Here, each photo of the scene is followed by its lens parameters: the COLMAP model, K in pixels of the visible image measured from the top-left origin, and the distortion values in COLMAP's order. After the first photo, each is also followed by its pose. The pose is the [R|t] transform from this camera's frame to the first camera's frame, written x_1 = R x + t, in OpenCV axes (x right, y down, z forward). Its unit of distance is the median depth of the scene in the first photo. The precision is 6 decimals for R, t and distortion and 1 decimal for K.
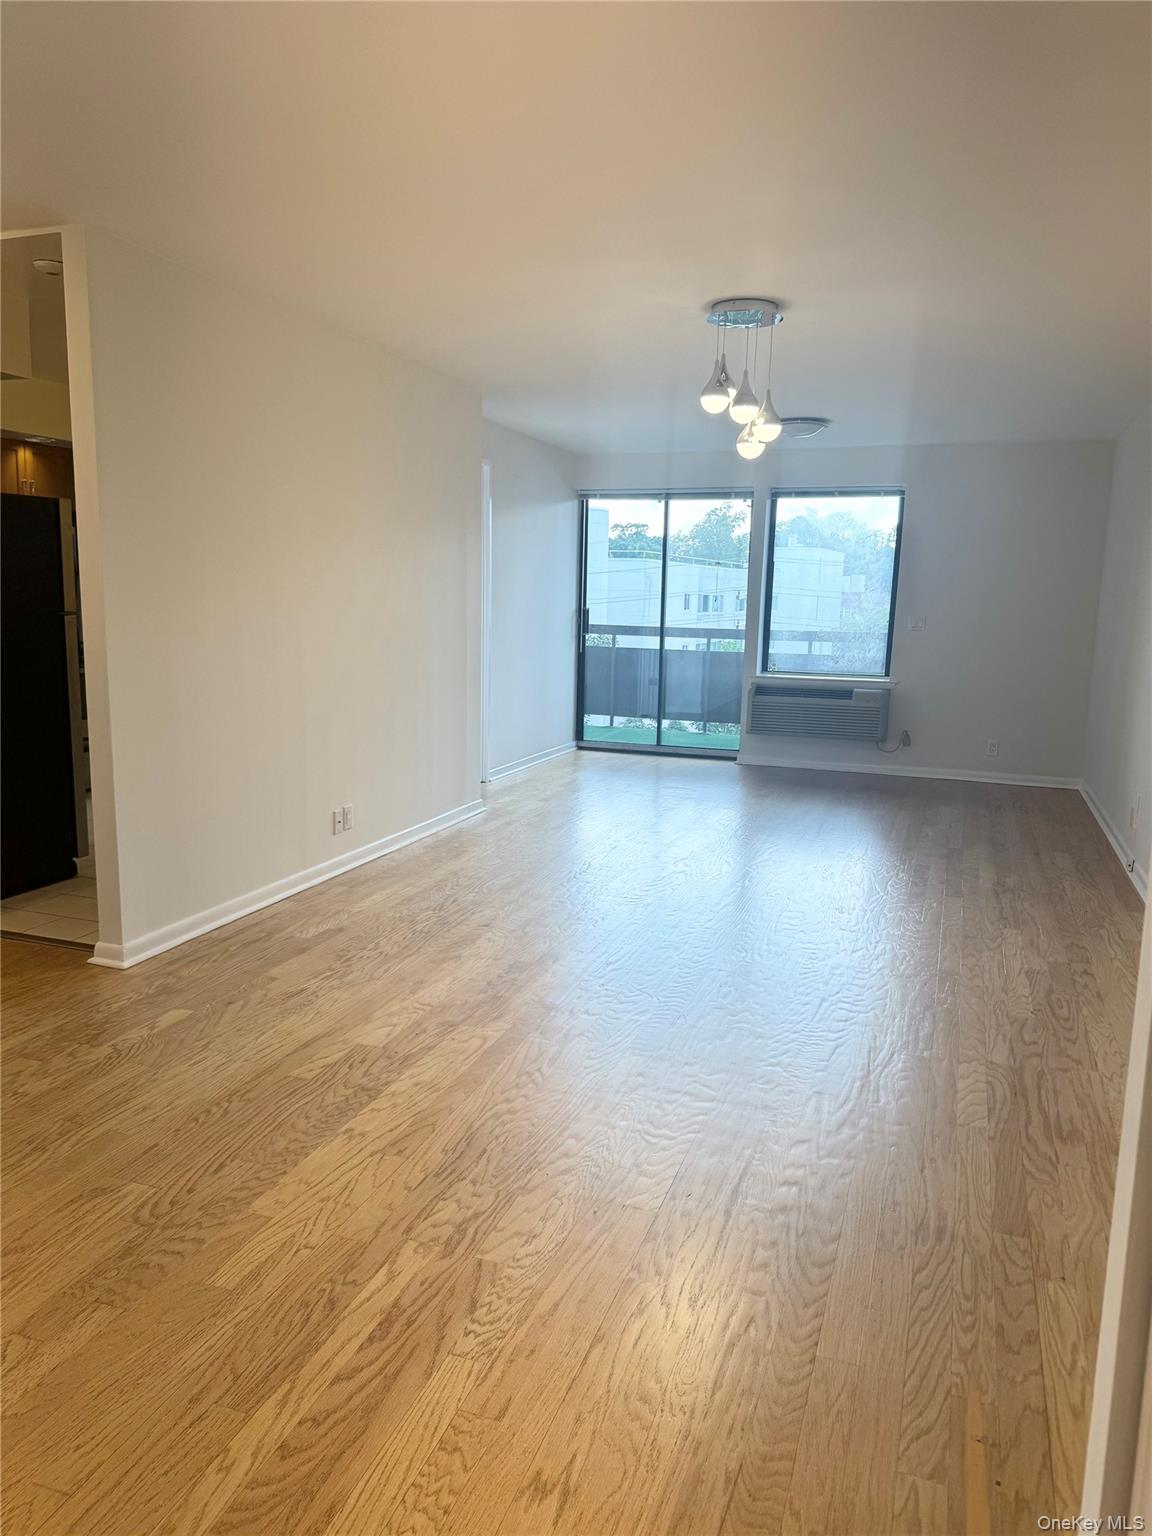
lens RADIAL K [[1072.7, 0, 572.0], [0, 1072.7, 749.6], [0, 0, 1]] dist [0.177787, -0.334912]
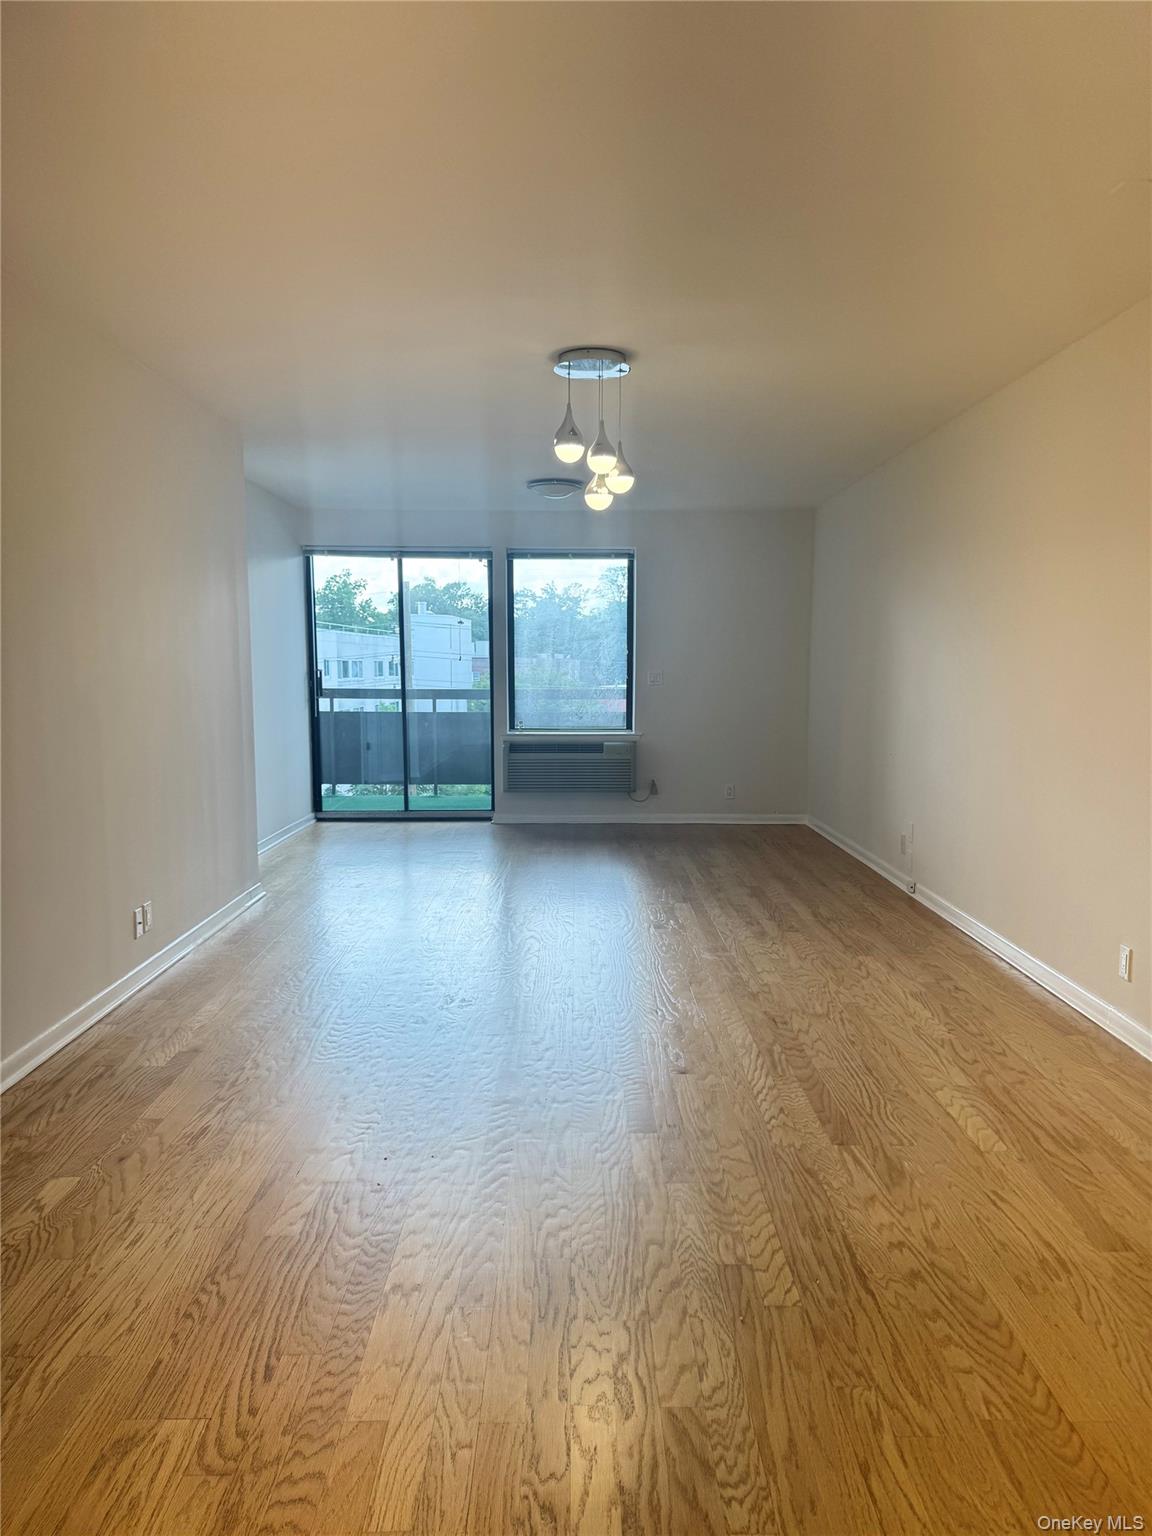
lens RADIAL K [[1071.5, 0, 576.0], [0, 1071.5, 768.0], [0, 0, 1]] dist [0.086761, -0.110800]
pose [[0.939837, -0.054402, 0.337263, -0.175189], [0.068782, 0.997155, -0.030826, -0.004208], [-0.334627, 0.052169, 0.940906, 0.086801]]
